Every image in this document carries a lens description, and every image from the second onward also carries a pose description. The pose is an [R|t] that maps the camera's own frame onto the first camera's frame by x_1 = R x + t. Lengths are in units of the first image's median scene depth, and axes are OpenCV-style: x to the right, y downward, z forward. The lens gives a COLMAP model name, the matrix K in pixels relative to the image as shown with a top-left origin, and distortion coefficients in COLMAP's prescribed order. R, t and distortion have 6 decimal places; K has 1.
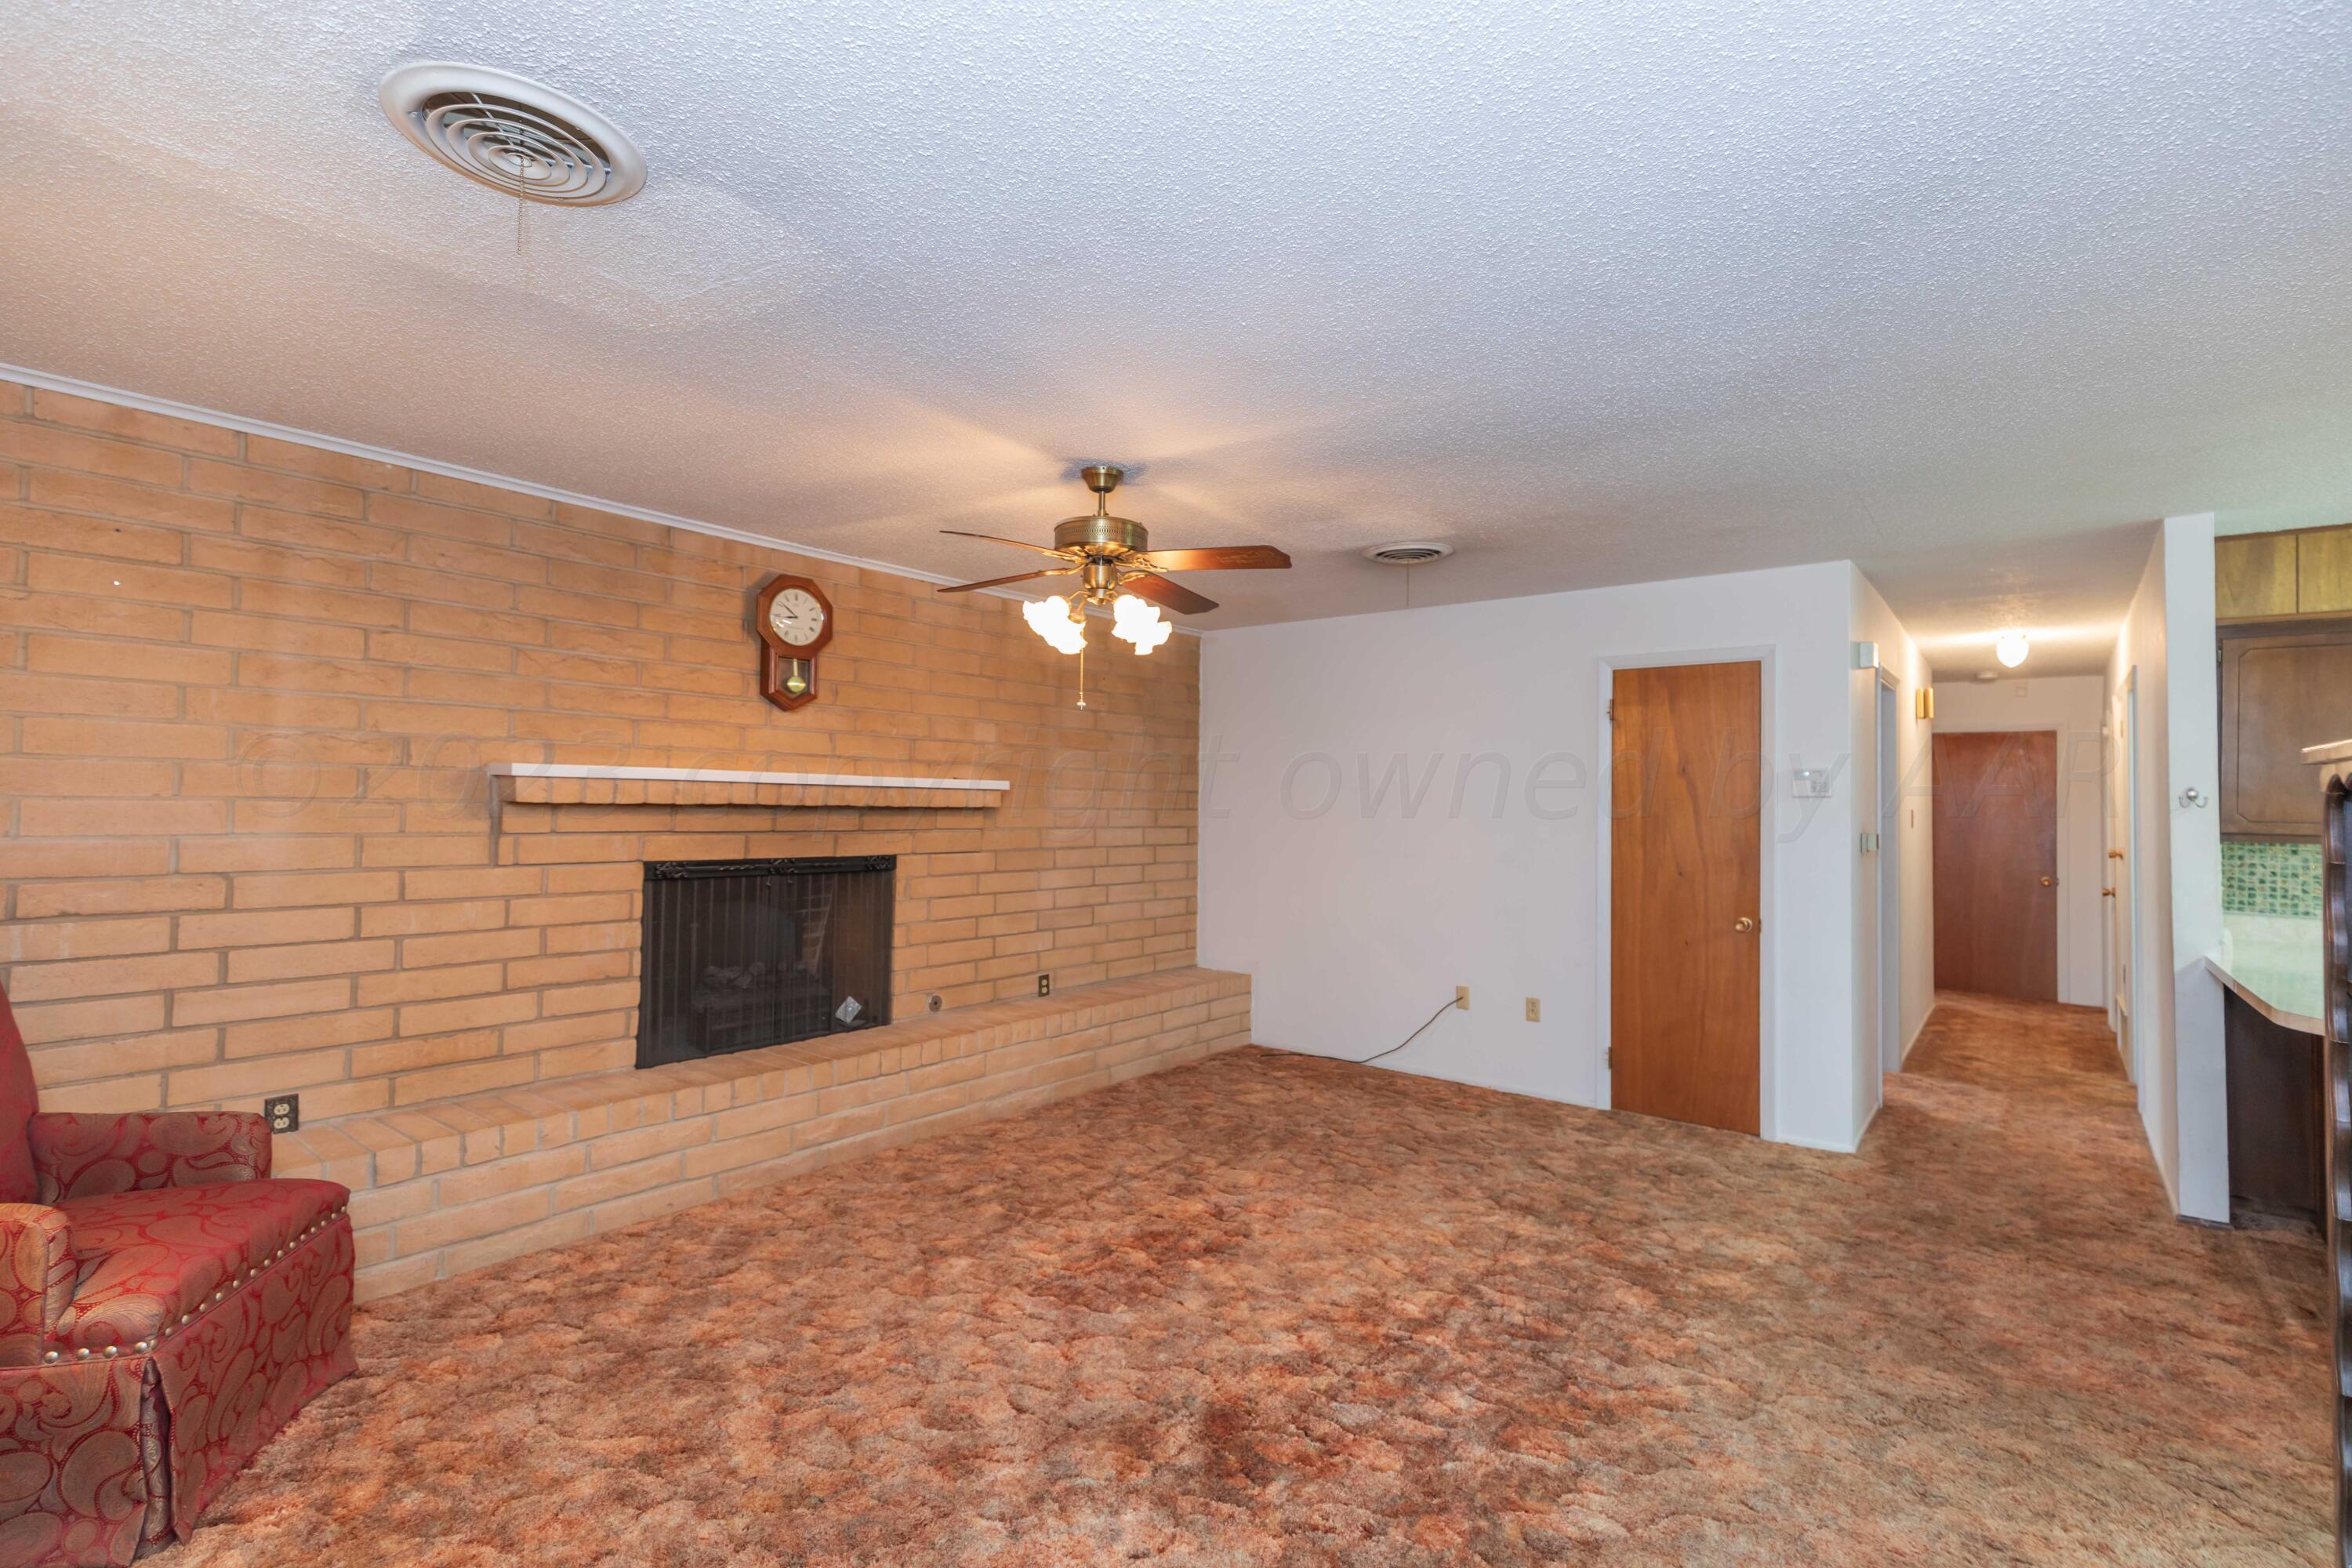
lens RADIAL K [[1085.4, 0, 1176.1], [0, 1085.4, 767.8], [0, 0, 1]] dist [0.009306, -0.000524]
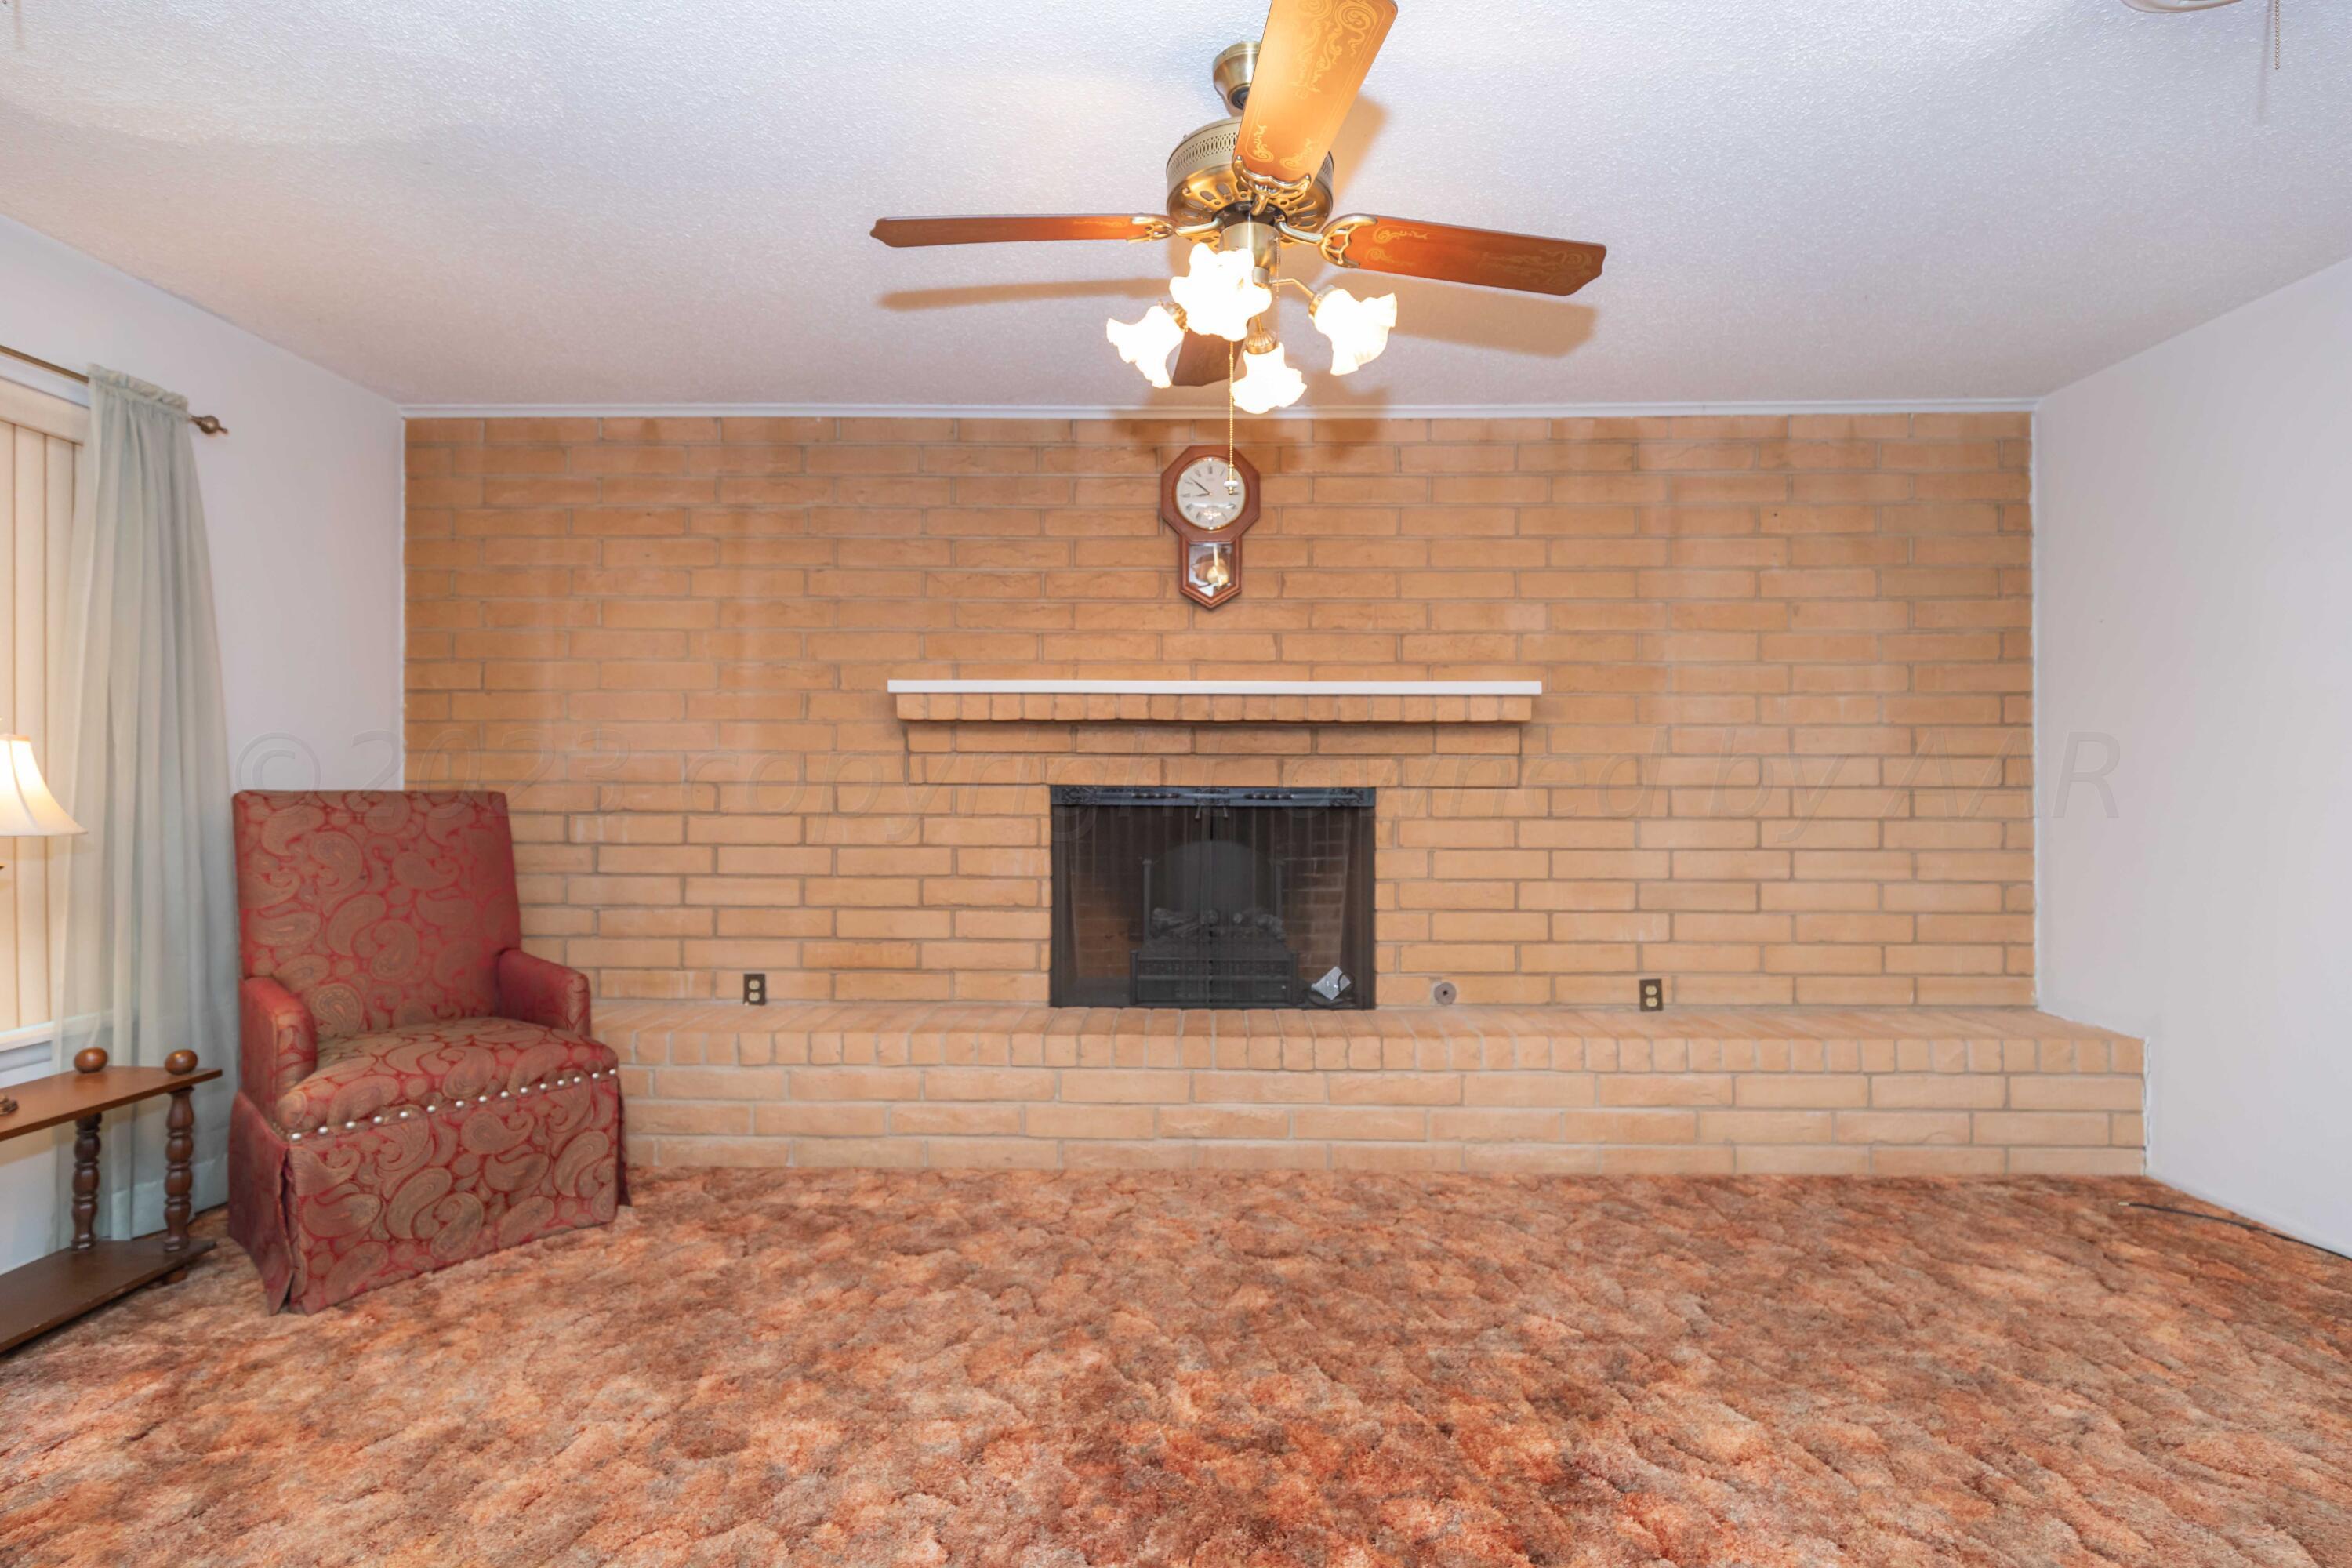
lens RADIAL K [[1050.4, 0, 1176.7], [0, 1050.4, 773.8], [0, 0, 1]] dist [0.008071, -0.004564]
pose [[0.612413, -0.022001, -0.790232, 0.286528], [0.031770, 0.999490, -0.003205, 0.082671], [0.789900, -0.023143, 0.612799, 0.534421]]
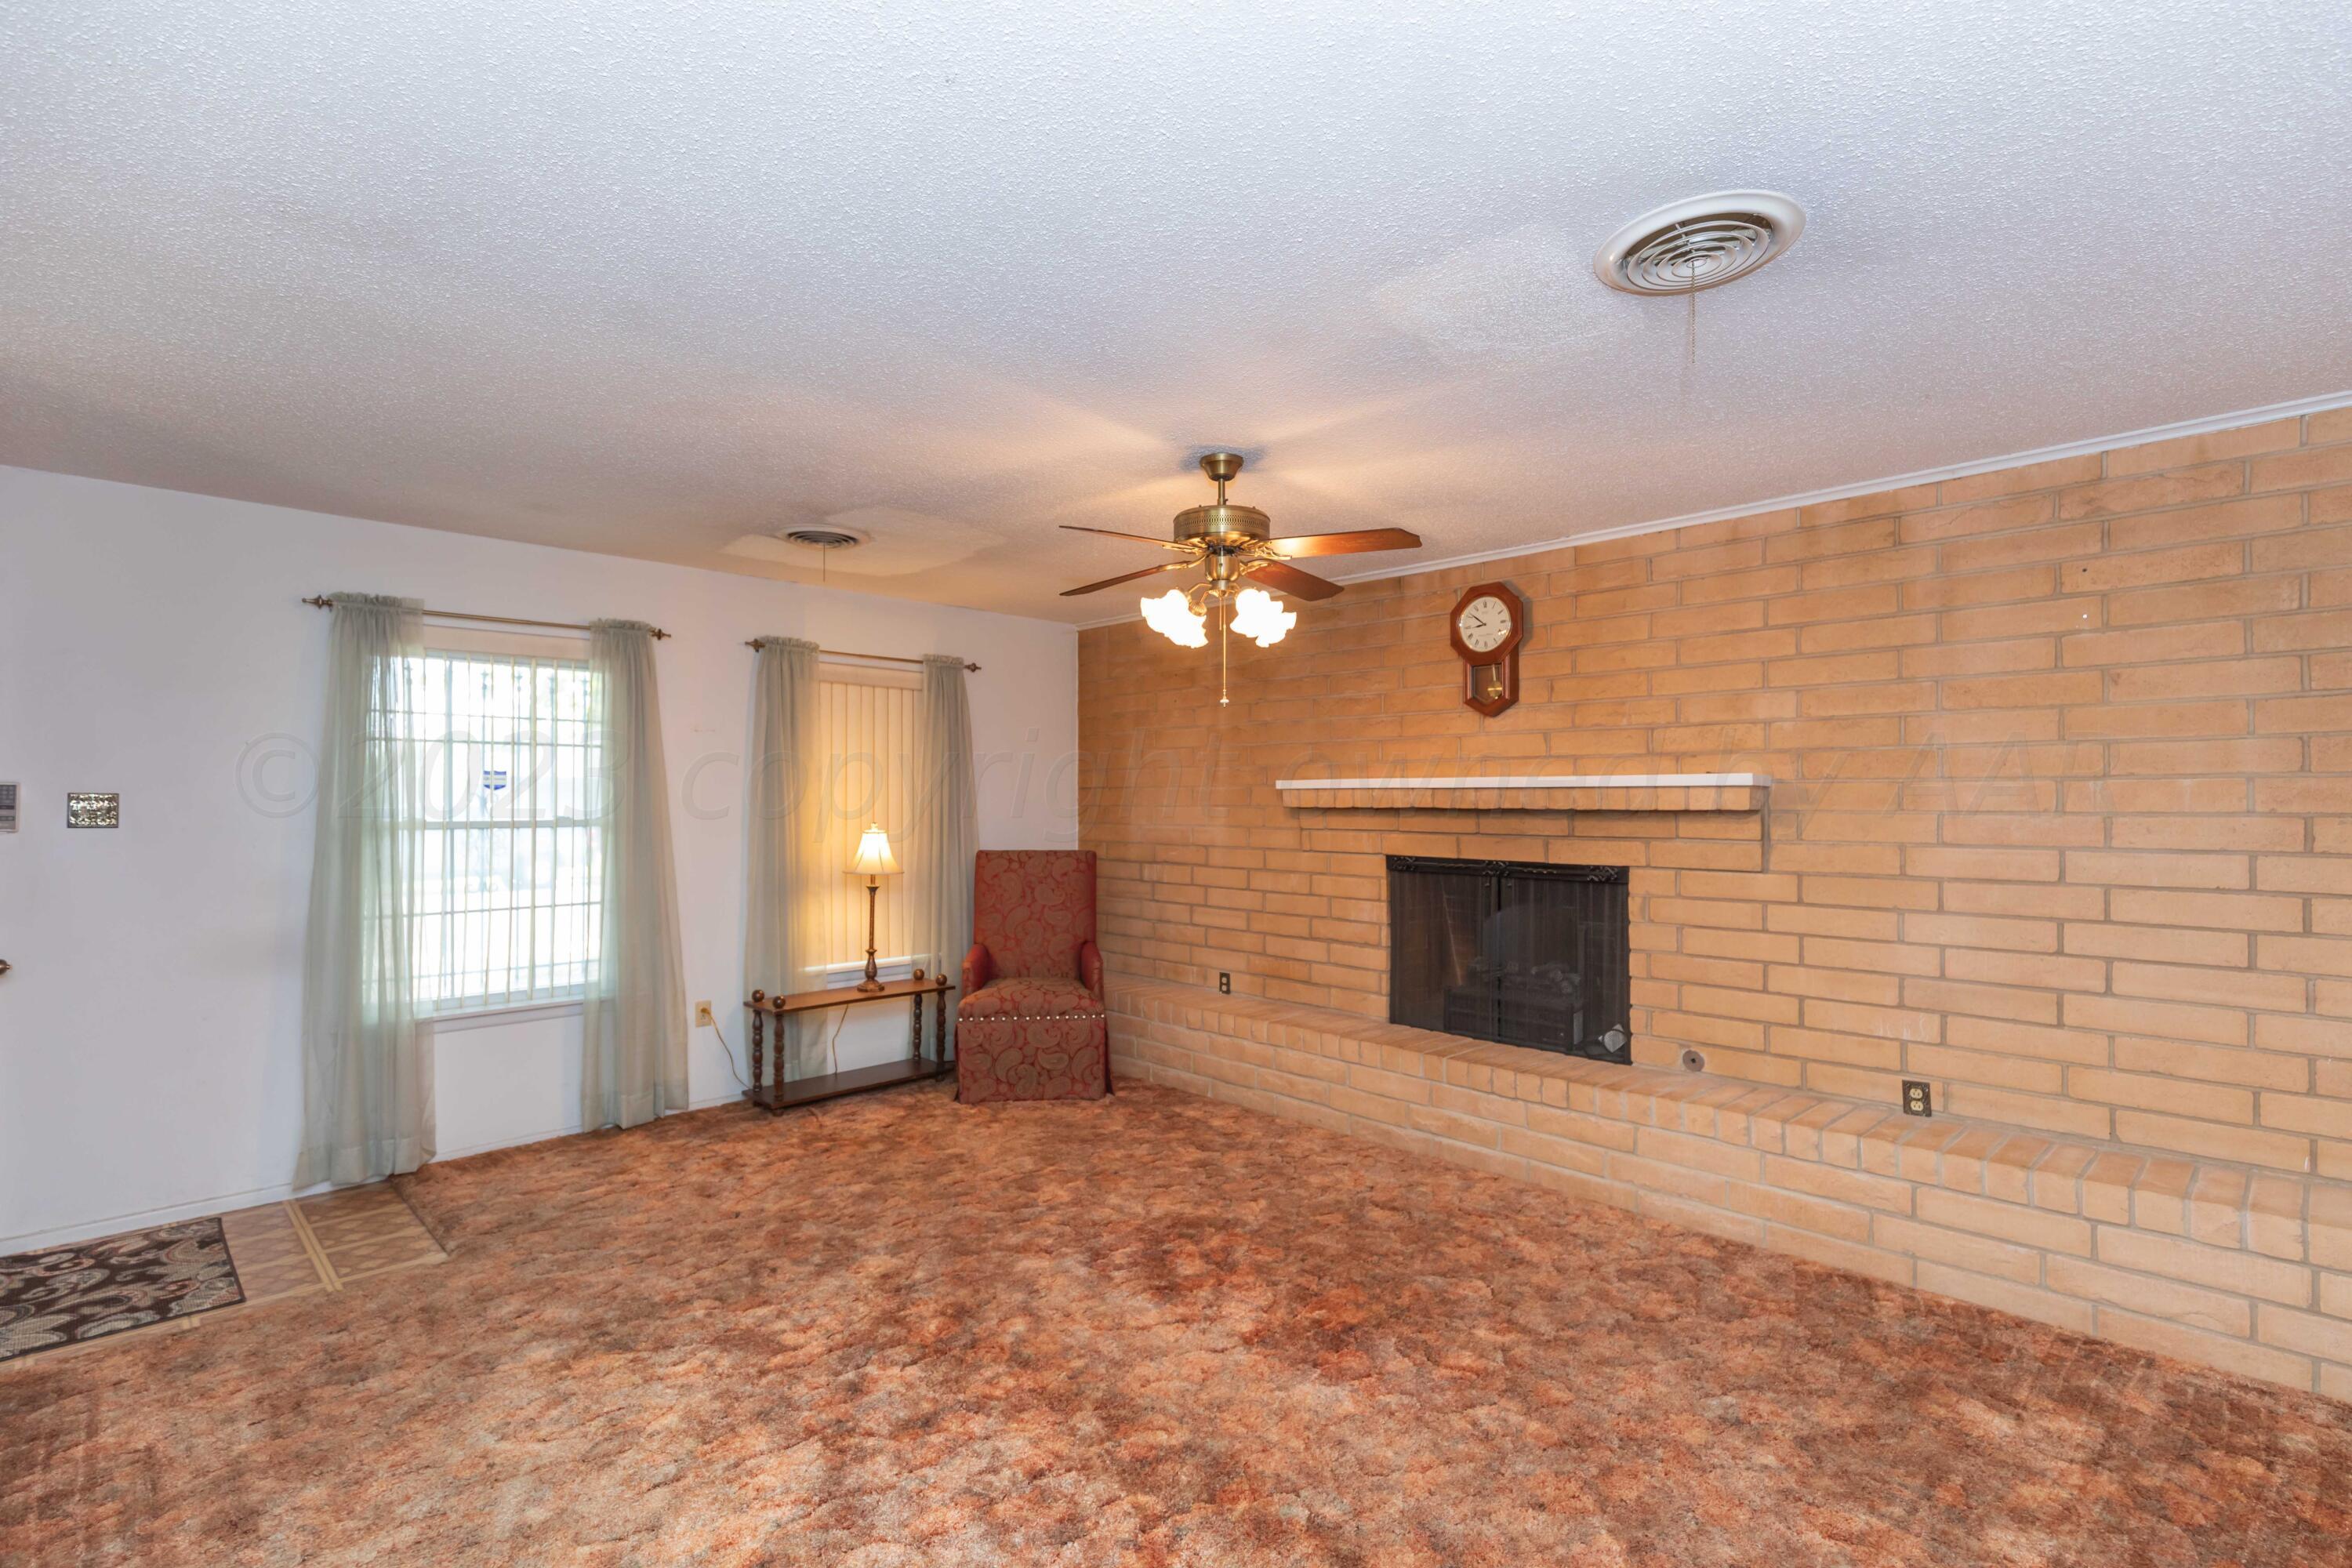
lens RADIAL K [[1072.7, 0, 1176.0], [0, 1072.7, 784.0], [0, 0, 1]] dist [0.000812, -0.000266]
pose [[-0.120241, -0.032719, -0.992205, 0.748023], [0.028986, 0.998915, -0.036453, 0.043352], [0.992322, -0.033143, -0.119162, 0.909392]]
